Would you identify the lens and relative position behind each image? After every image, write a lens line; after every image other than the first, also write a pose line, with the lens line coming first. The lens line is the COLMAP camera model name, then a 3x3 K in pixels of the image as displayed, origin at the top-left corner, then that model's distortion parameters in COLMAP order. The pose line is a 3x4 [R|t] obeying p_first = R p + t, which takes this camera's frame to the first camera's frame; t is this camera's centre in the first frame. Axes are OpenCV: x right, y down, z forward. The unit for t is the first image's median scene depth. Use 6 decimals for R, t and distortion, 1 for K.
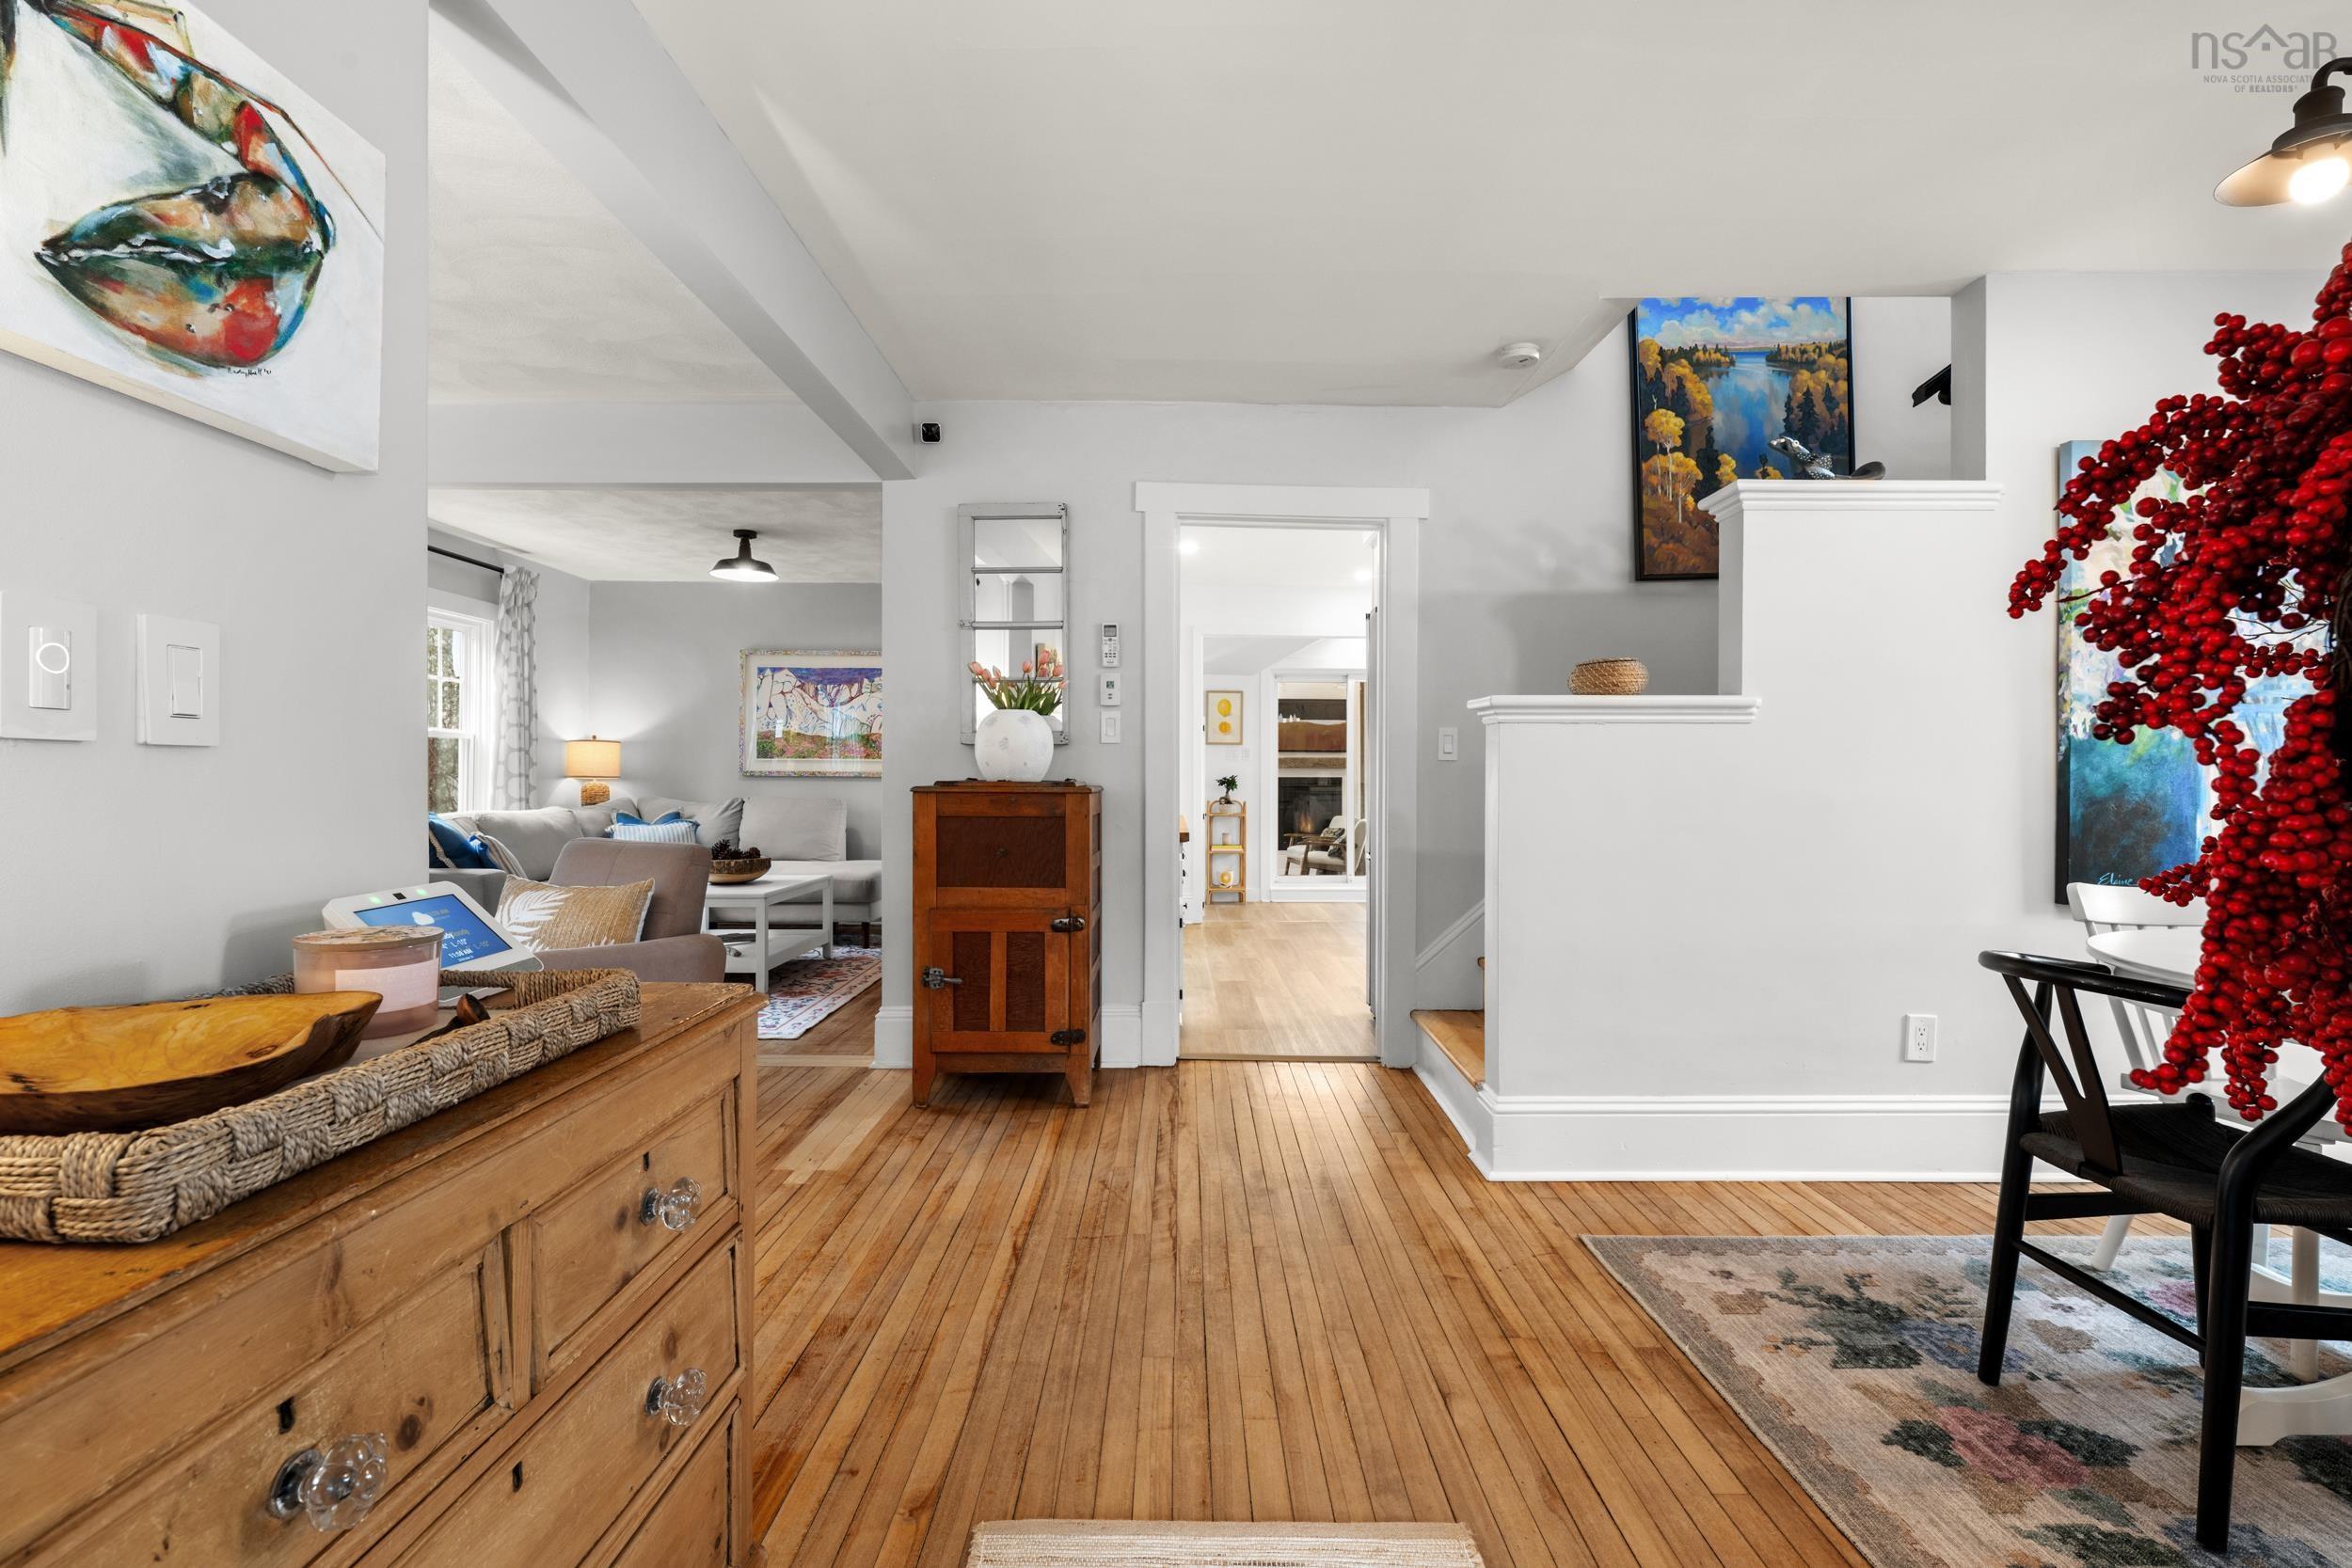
lens RADIAL K [[1039.0, 0, 1175.1], [0, 1039.0, 793.5], [0, 0, 1]] dist [-0.001530, -0.000244]
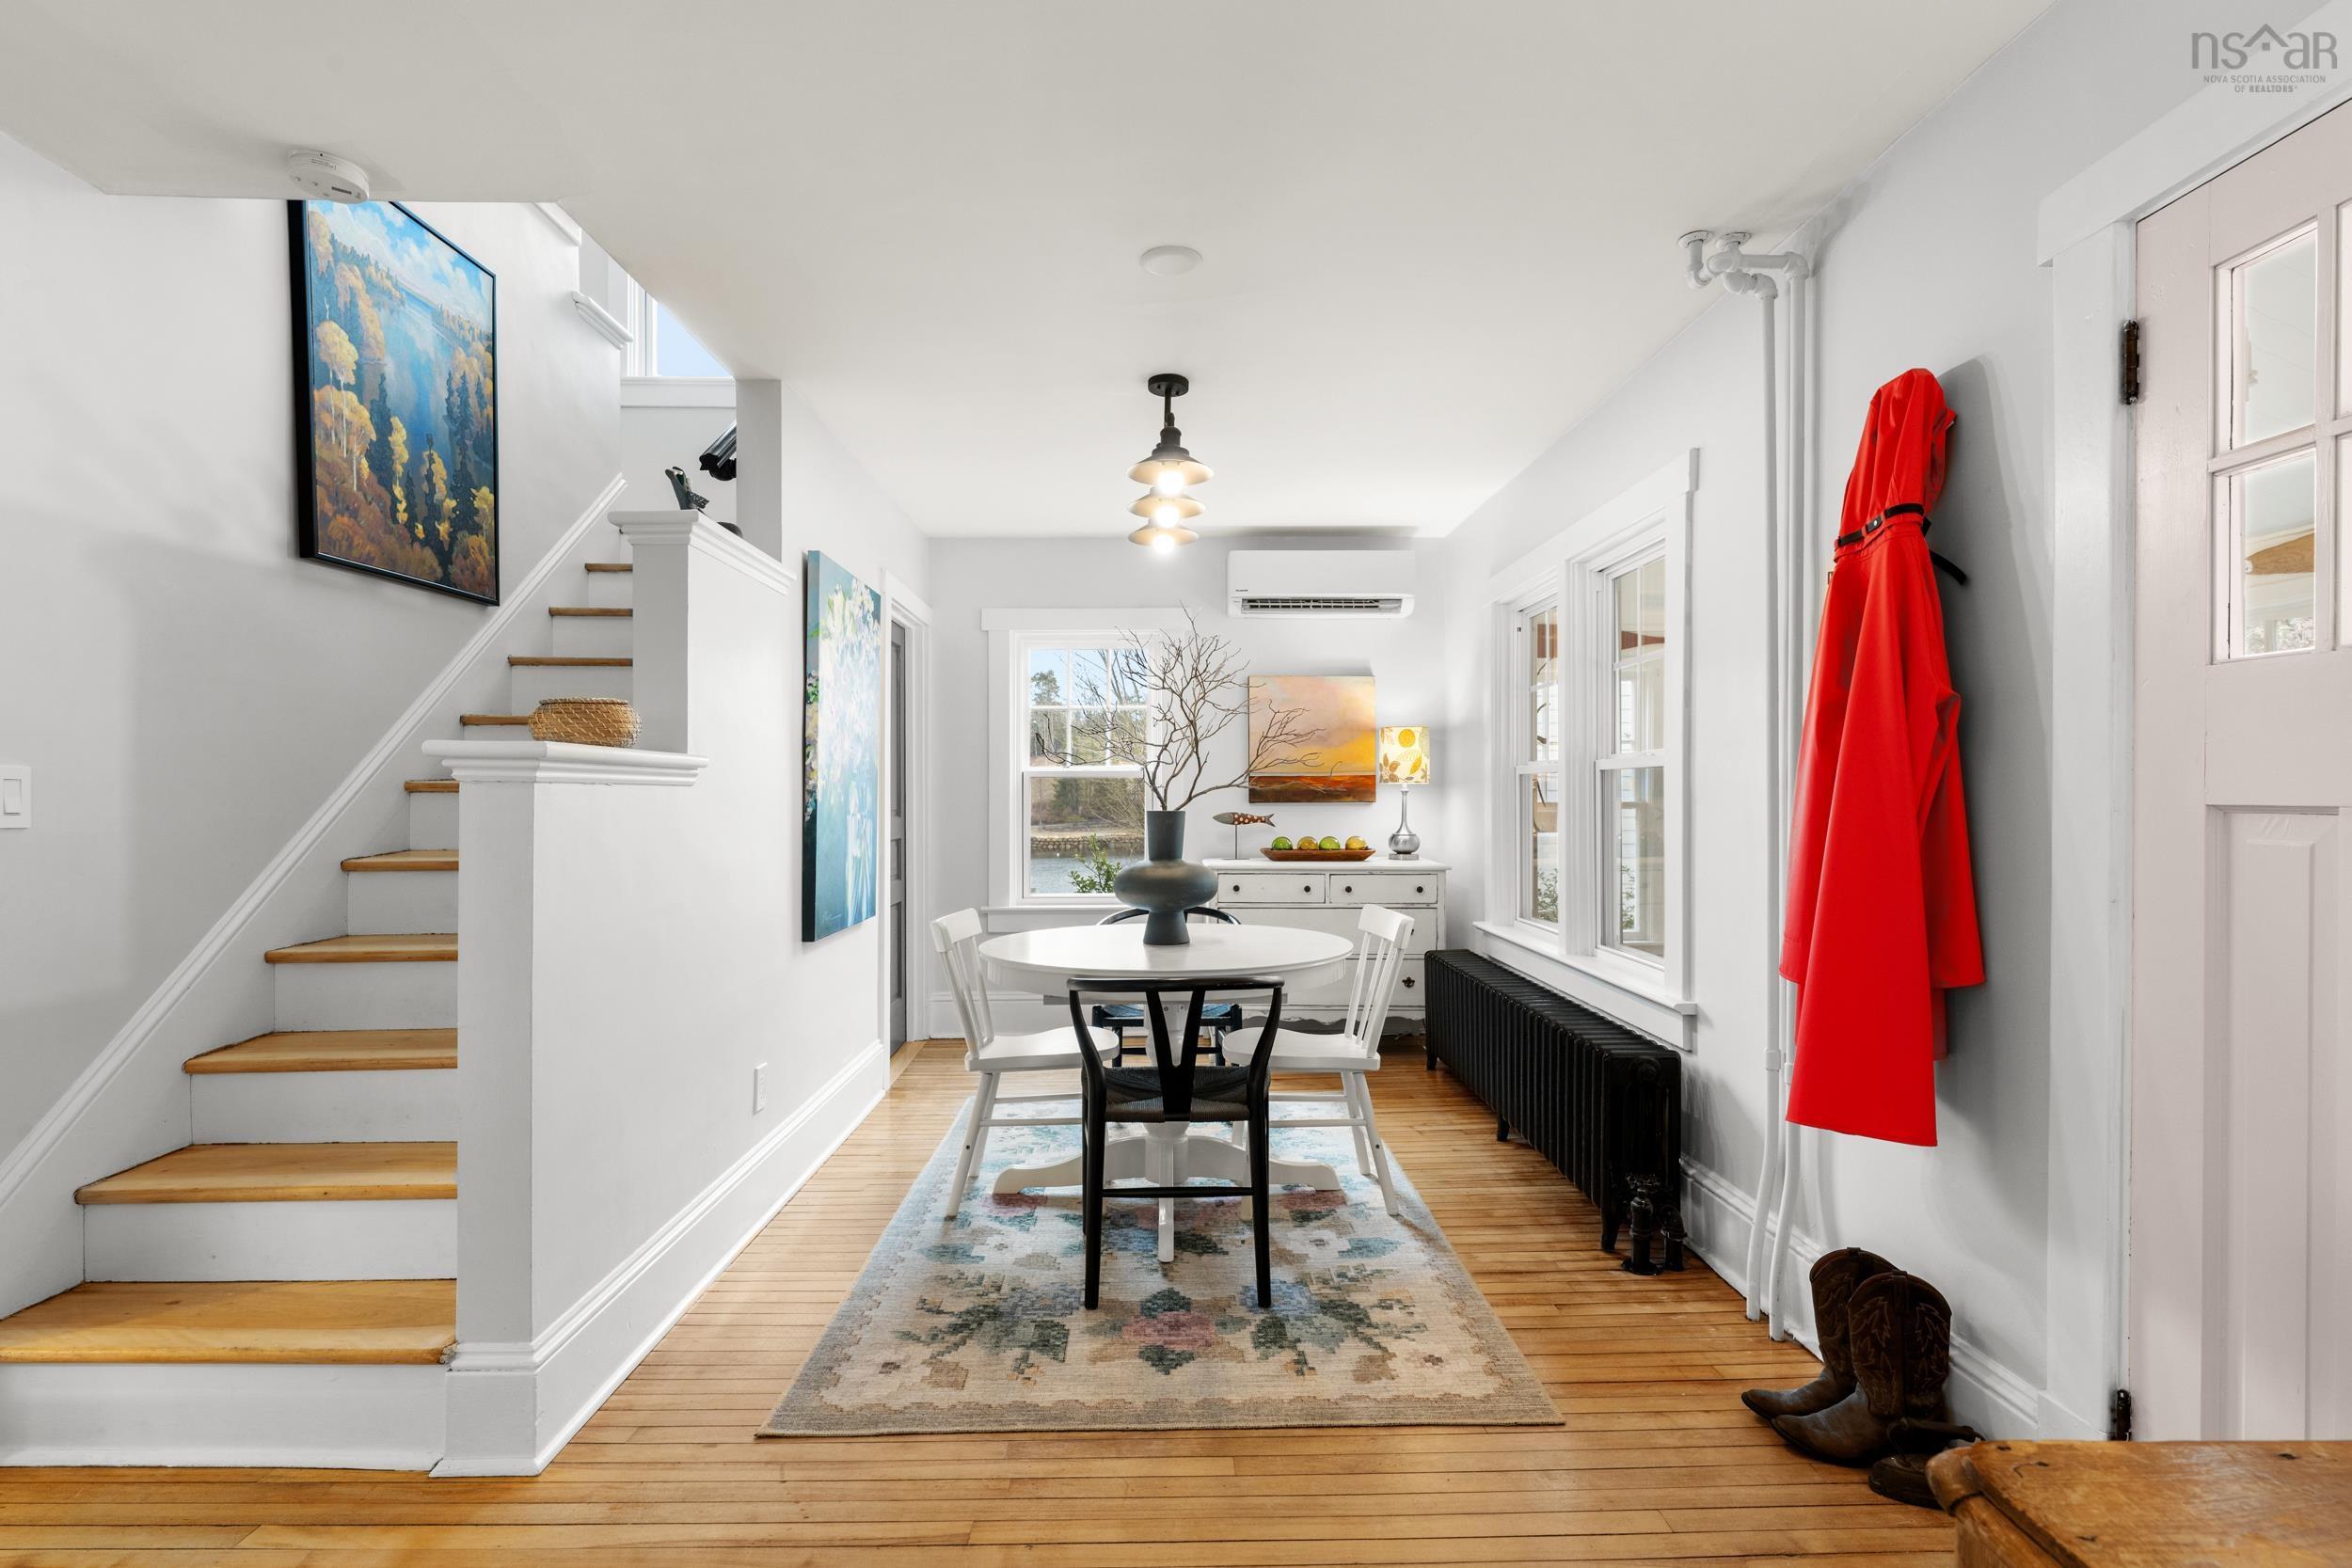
lens RADIAL K [[1107.3, 0, 1169.2], [0, 1107.3, 812.8], [0, 0, 1]] dist [0.009528, -0.000306]
pose [[-0.008392, -0.015335, 0.999847, -0.362138], [0.018074, 0.999717, 0.015485, -0.046327], [-0.999801, 0.018201, -0.008112, 0.536277]]
